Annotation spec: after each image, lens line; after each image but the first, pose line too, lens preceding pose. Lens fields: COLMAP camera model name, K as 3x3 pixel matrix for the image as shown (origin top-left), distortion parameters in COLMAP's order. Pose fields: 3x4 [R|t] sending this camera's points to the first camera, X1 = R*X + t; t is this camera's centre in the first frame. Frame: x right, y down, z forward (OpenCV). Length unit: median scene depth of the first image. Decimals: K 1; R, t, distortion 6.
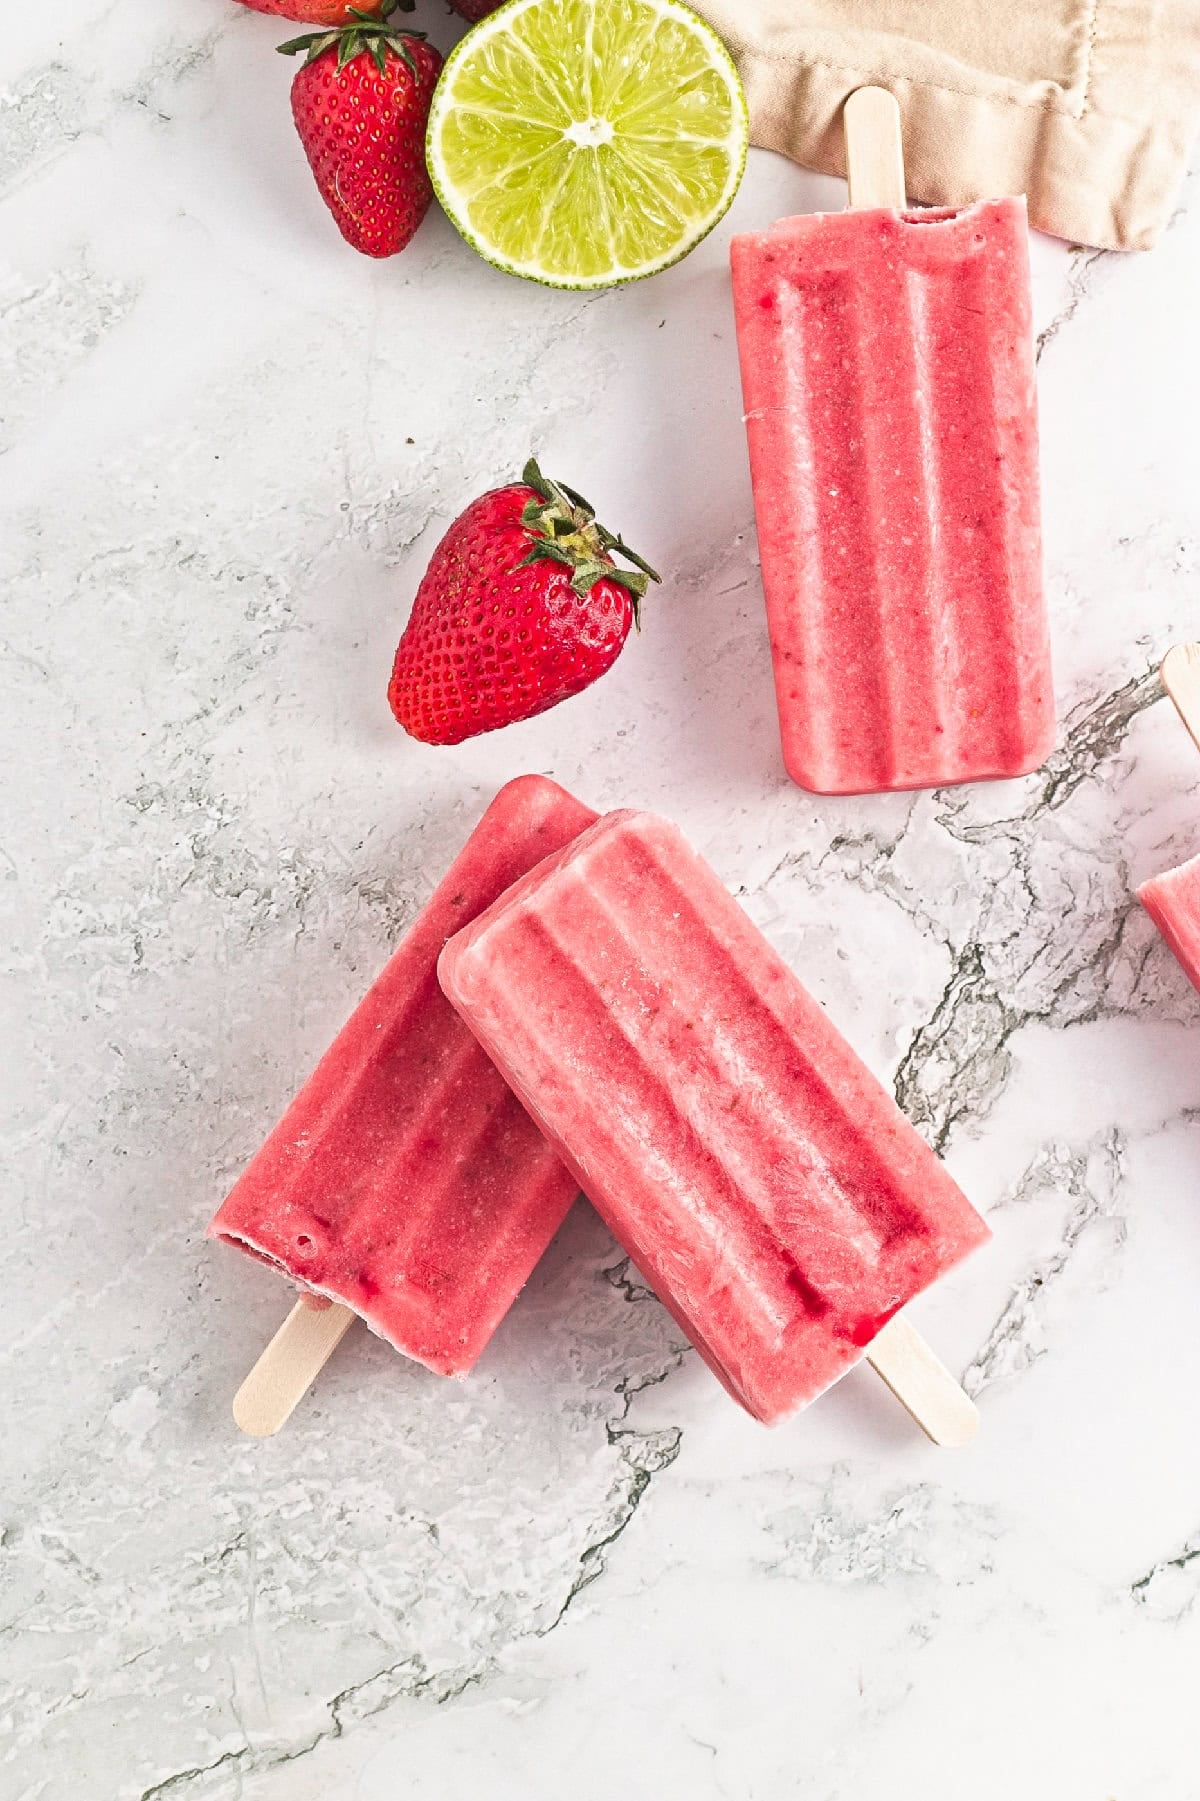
lens RADIAL K [[4824.4, 0, 533.4], [0, 4824.4, 991.4], [0, 0, 1]] dist [-0.040134, 0.000000]
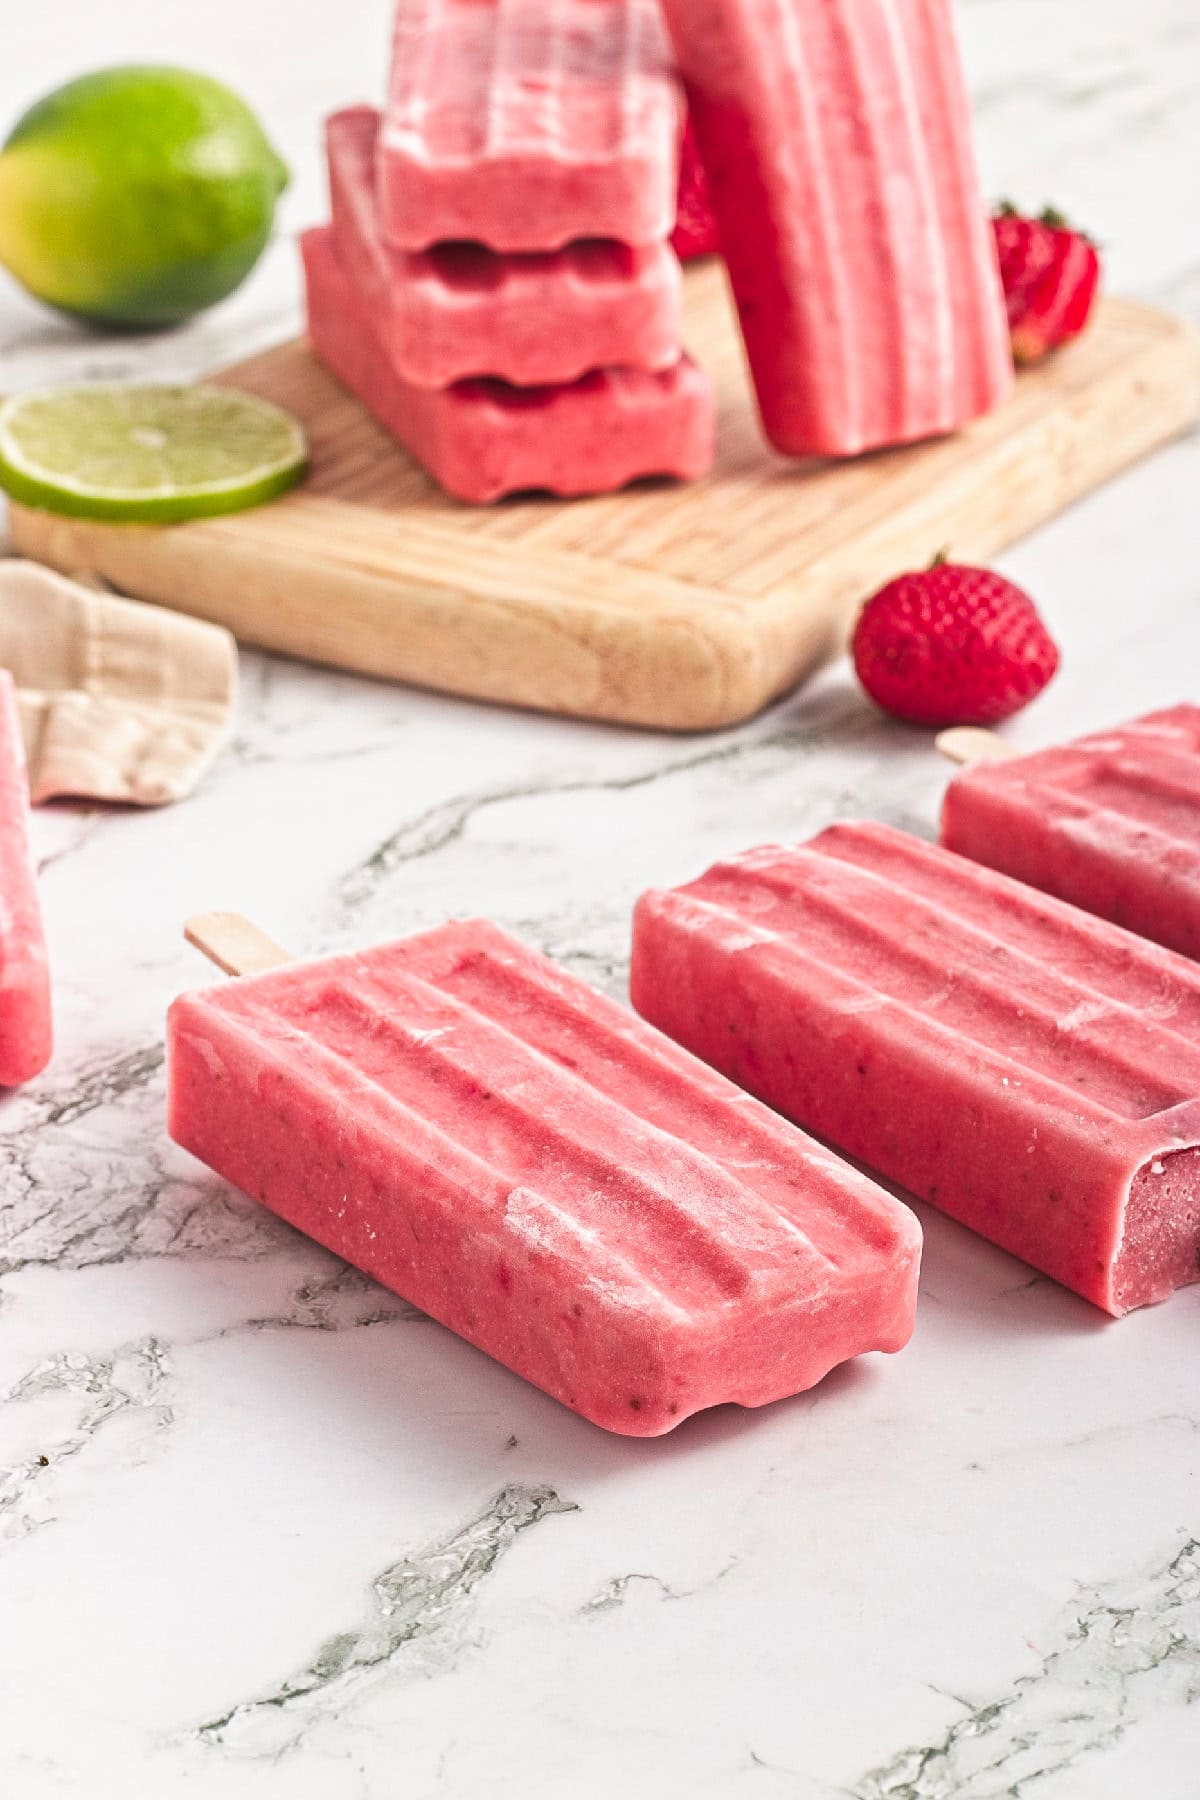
lens RADIAL K [[4599.9, 0, 597.5], [0, 4599.9, 882.1], [0, 0, 1]] dist [-0.025890, 0.000000]
pose [[0.992414, -0.004269, 0.122868, 0.103222], [0.111911, 0.445128, -0.888446, 0.593719], [-0.050899, 0.895457, 0.442229, 0.645865]]
